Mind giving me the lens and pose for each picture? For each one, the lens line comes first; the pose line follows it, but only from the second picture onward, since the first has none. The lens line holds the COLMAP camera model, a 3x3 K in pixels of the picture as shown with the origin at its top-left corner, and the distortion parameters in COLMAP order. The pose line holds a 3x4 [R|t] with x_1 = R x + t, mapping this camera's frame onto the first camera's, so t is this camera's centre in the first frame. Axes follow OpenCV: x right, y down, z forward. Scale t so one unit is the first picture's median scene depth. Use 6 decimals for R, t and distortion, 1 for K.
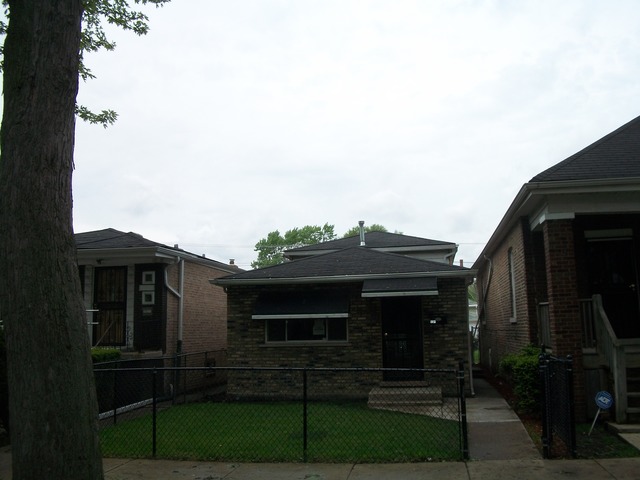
lens RADIAL K [[618.8, 0, 320.0], [0, 618.8, 239.9], [0, 0, 1]] dist [-0.122994, 0.000000]
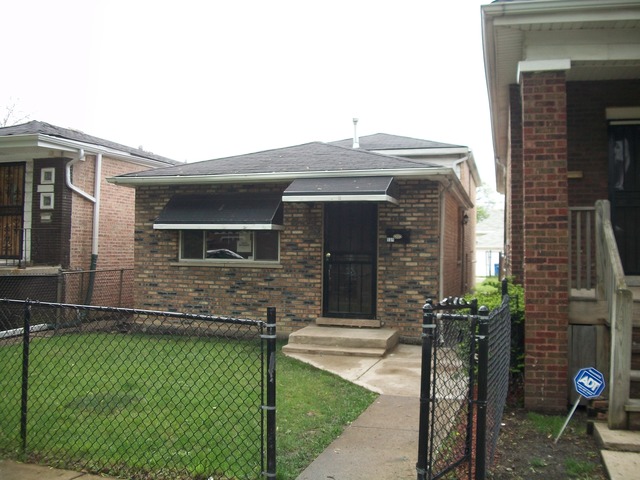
lens RADIAL K [[618.8, 0, 321.5], [0, 618.8, 239.7], [0, 0, 1]] dist [-0.122994, 0.000000]
pose [[0.993554, 0.030955, -0.109050, 0.181176], [-0.017067, 0.991877, 0.126053, 0.042821], [0.112066, -0.123379, 0.986012, 0.275231]]
